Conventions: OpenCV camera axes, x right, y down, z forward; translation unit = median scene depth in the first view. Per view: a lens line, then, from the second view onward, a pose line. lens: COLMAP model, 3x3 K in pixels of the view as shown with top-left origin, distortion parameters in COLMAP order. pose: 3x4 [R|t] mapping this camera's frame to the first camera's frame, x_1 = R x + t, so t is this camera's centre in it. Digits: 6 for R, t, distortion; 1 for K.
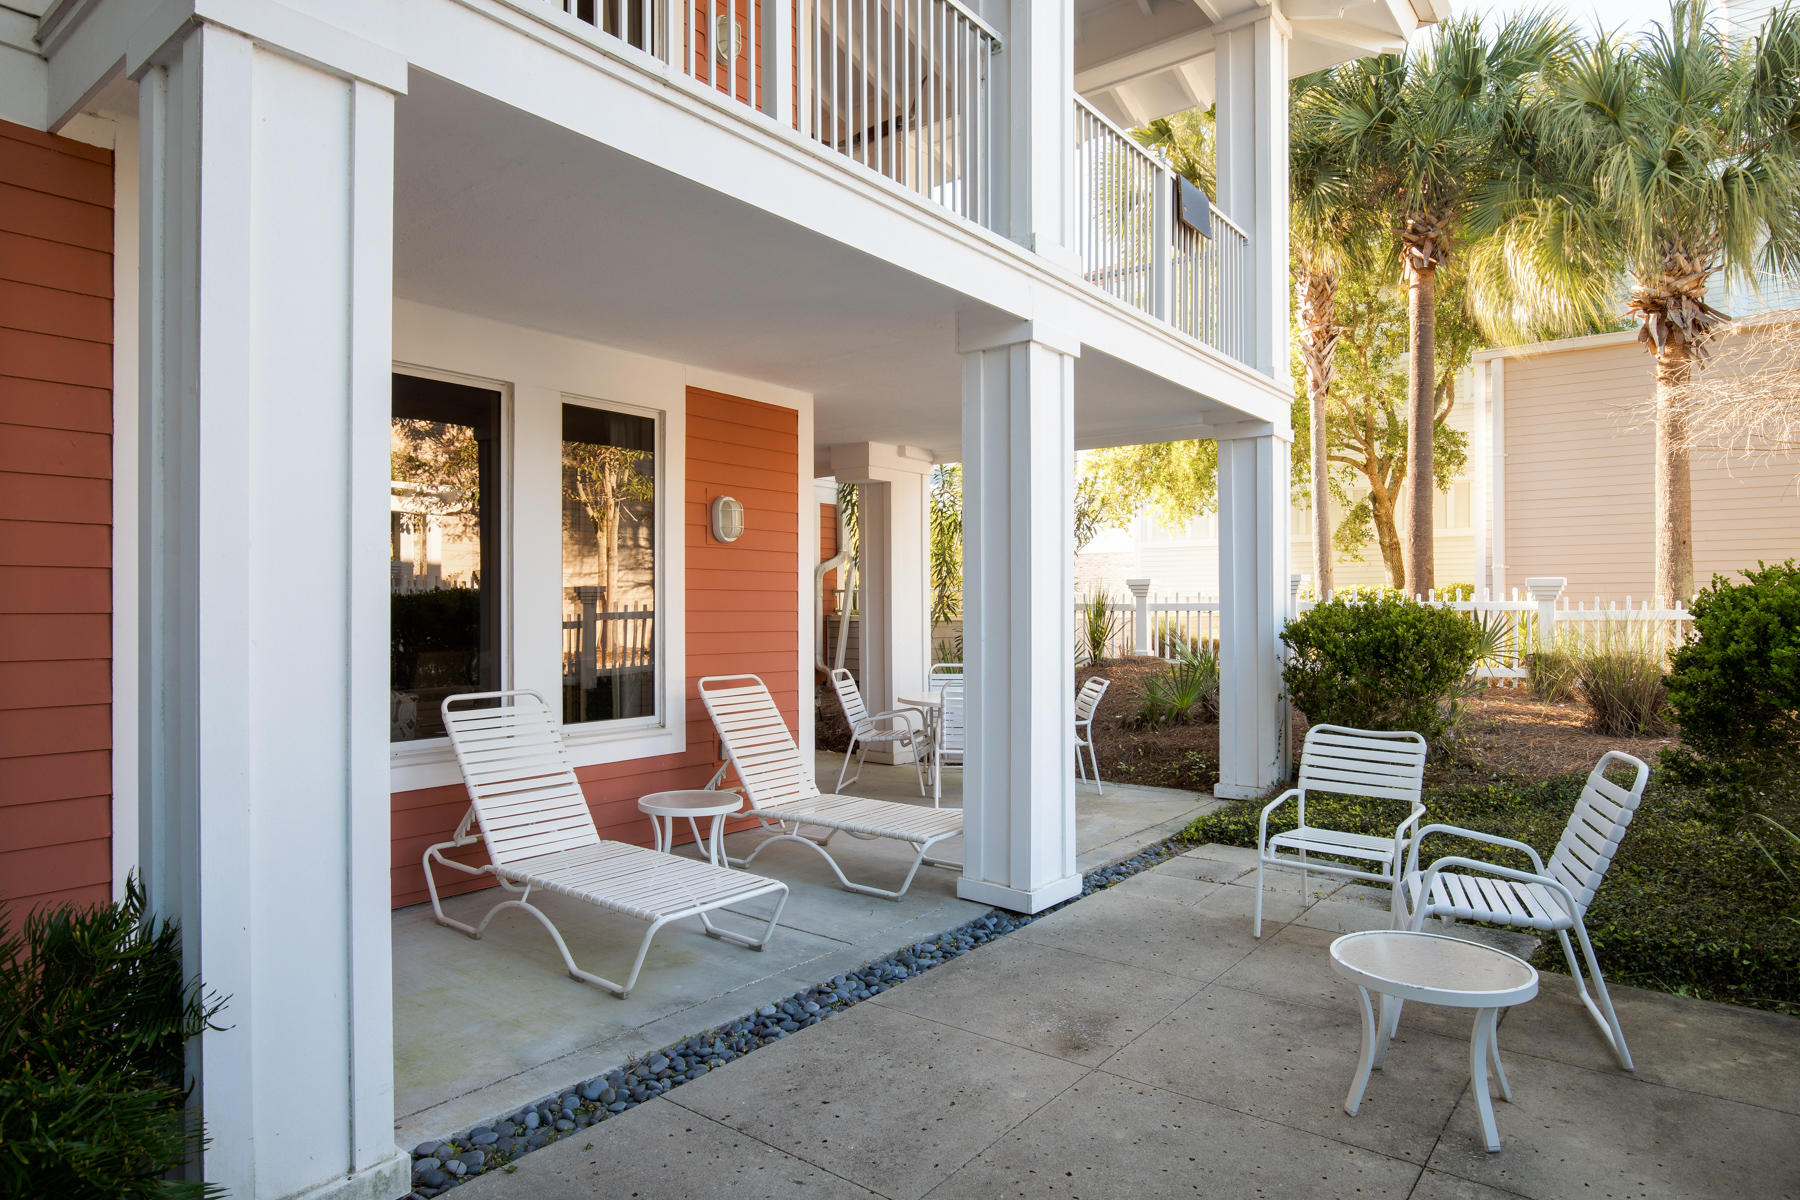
lens RADIAL K [[1047.4, 0, 907.6], [0, 1047.4, 607.1], [0, 0, 1]] dist [-0.001158, -0.000317]
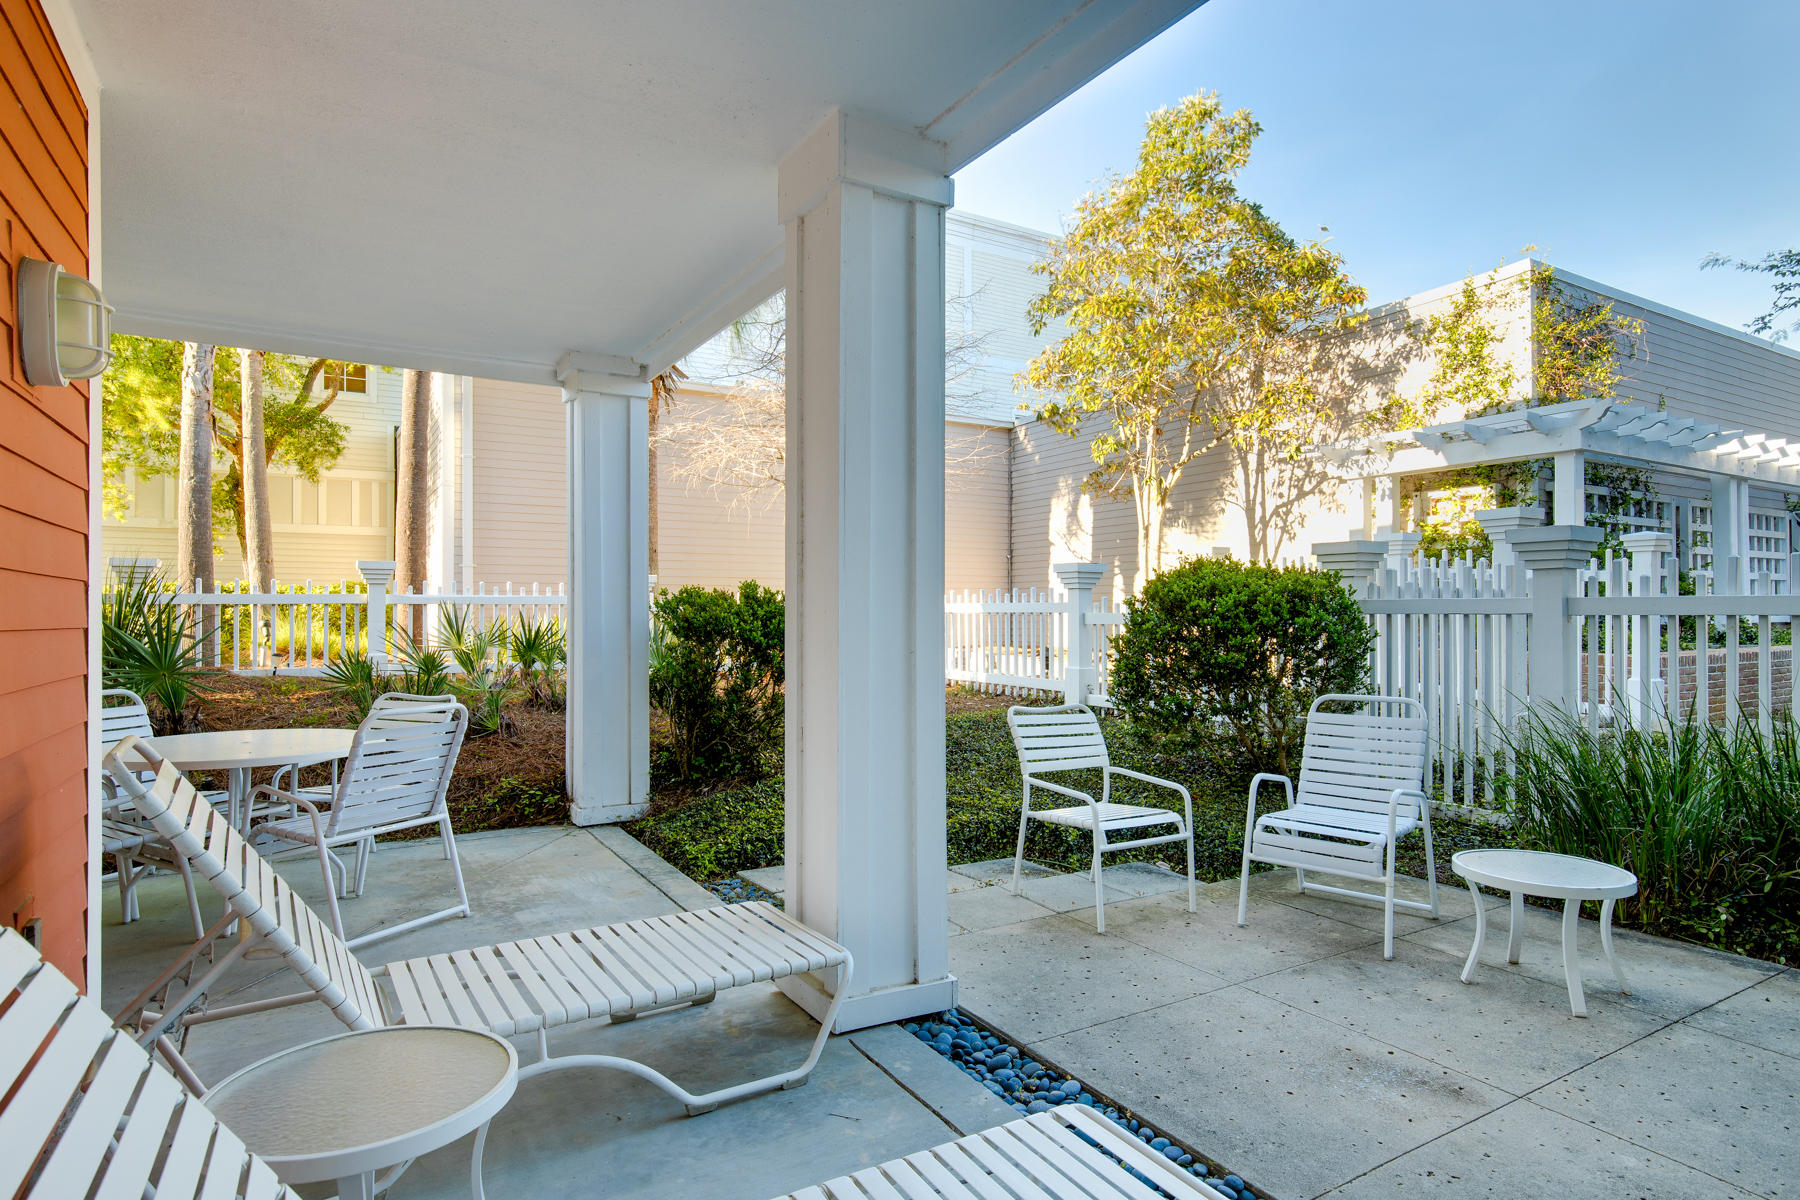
lens RADIAL K [[965.7, 0, 907.3], [0, 965.7, 604.6], [0, 0, 1]] dist [0.003338, 0.001817]
pose [[0.360849, 0.005044, 0.932611, -0.508295], [0.000524, 0.999984, -0.005611, 0.021624], [-0.932624, 0.002513, 0.360840, 0.788066]]
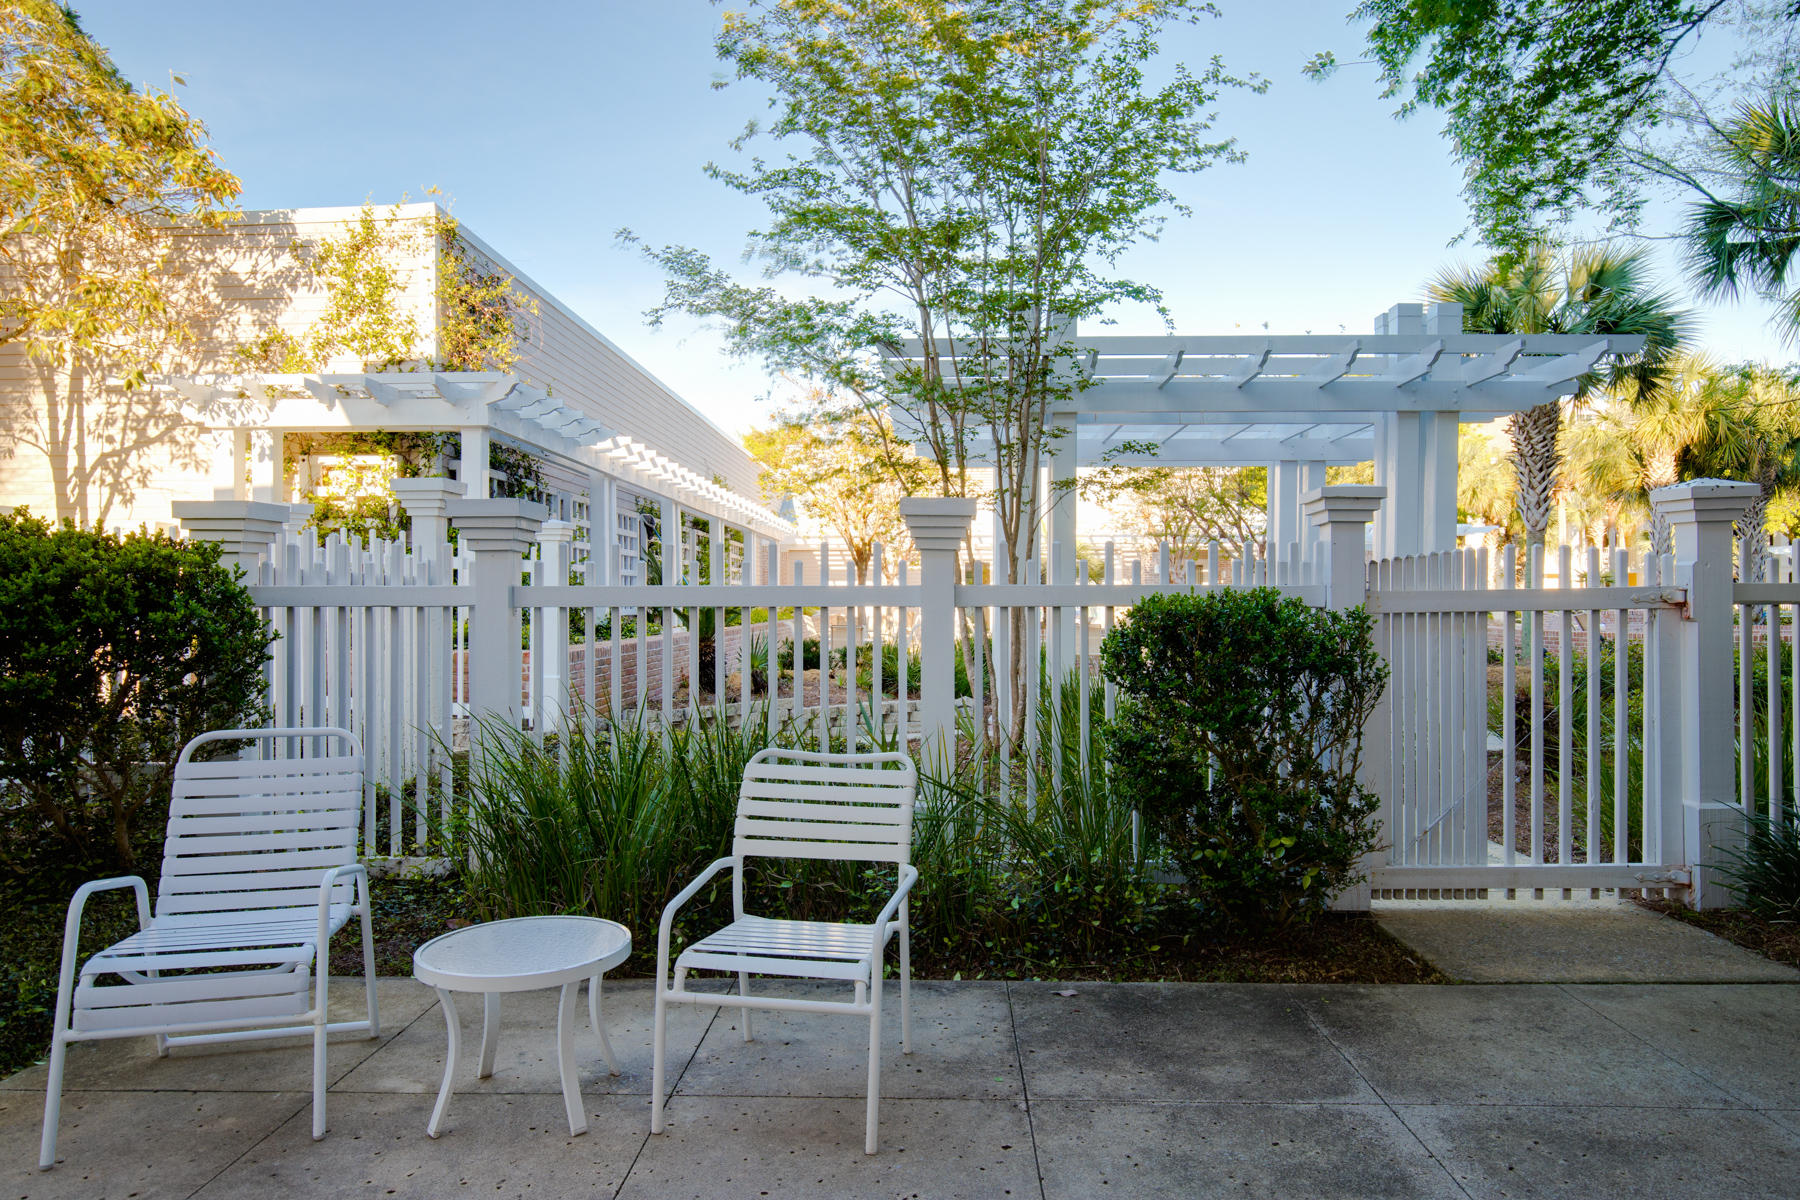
lens RADIAL K [[1113.3, 0, 897.6], [0, 1113.3, 605.4], [0, 0, 1]] dist [-0.003586, 0.003888]
pose [[-0.581553, -0.001791, 0.813506, -0.298933], [-0.001809, 0.999998, 0.000908, 0.023961], [-0.813506, -0.000943, -0.581555, 0.800212]]
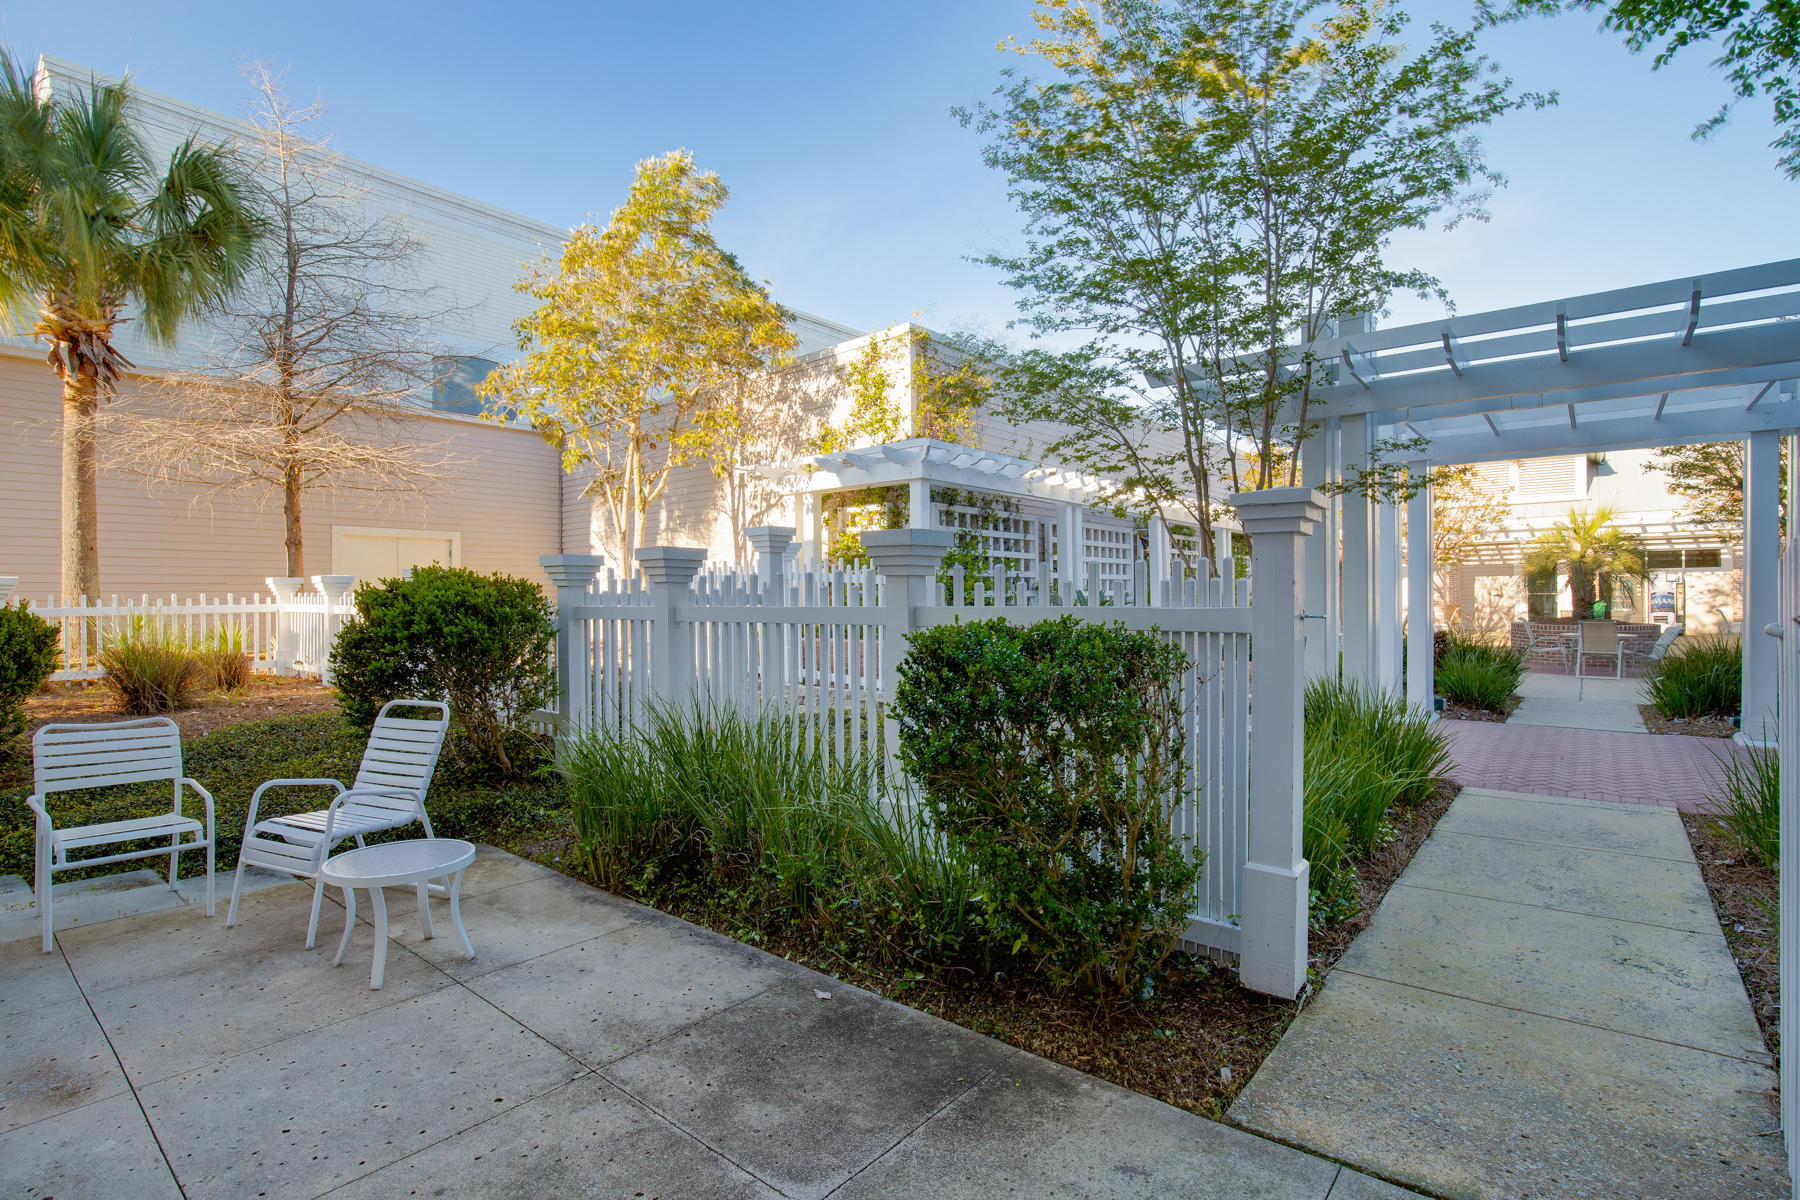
lens RADIAL K [[860.0, 0, 900.0], [0, 860.0, 600.0], [0, 0, 1]] dist [-0.012326, 0.000534]
pose [[0.048401, -0.001840, 0.998826, -0.367240], [0.008689, 0.999961, 0.001421, 0.002309], [-0.998790, 0.008610, 0.048415, 0.177816]]
